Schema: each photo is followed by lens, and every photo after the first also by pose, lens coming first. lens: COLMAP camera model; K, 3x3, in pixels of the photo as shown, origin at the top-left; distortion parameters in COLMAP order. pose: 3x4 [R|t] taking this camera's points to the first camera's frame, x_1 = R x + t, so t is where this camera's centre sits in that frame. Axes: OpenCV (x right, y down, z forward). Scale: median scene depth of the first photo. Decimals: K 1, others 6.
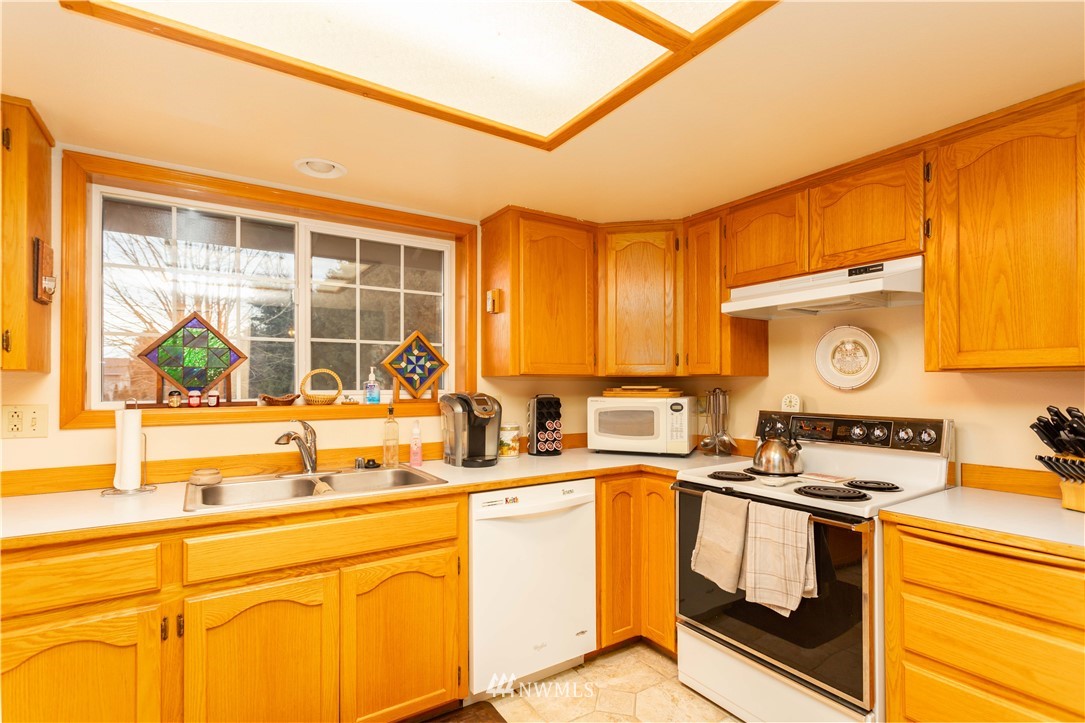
lens RADIAL K [[518.4, 0, 538.4], [0, 518.4, 377.1], [0, 0, 1]] dist [0.005836, 0.000755]
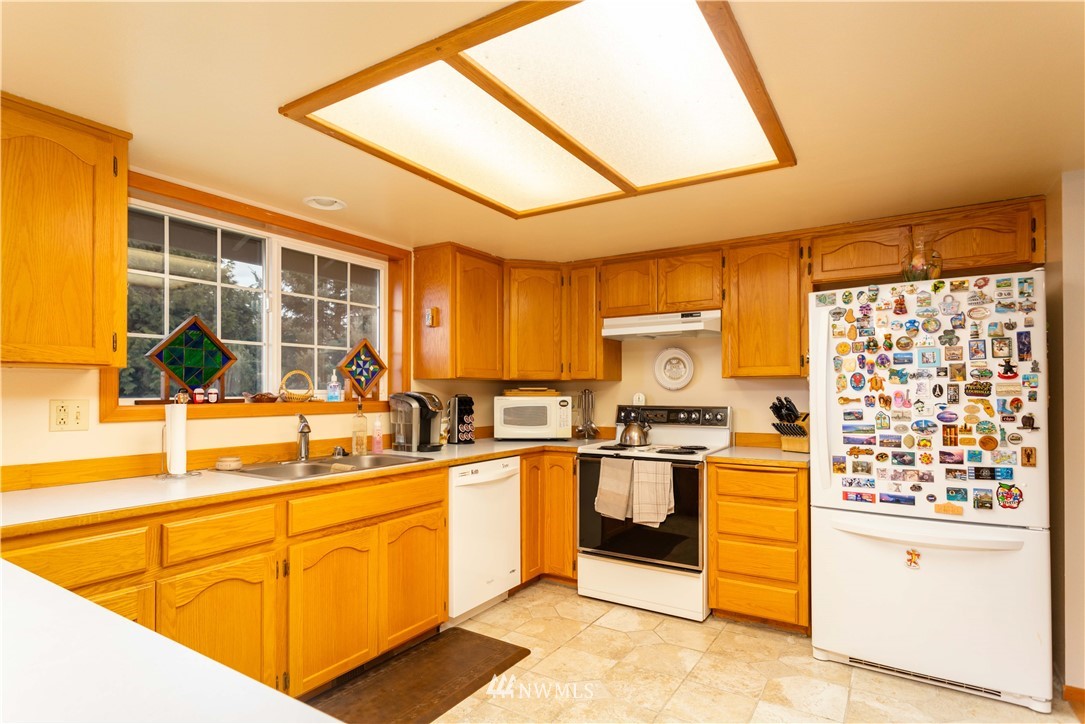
lens RADIAL K [[567.1, 0, 543.9], [0, 567.1, 381.9], [0, 0, 1]] dist [-0.002104, -0.000044]
pose [[0.907333, 0.007596, 0.420343, -0.464194], [-0.005779, 0.999968, -0.005597, 0.013369], [-0.420372, 0.002649, 0.907348, -0.361579]]
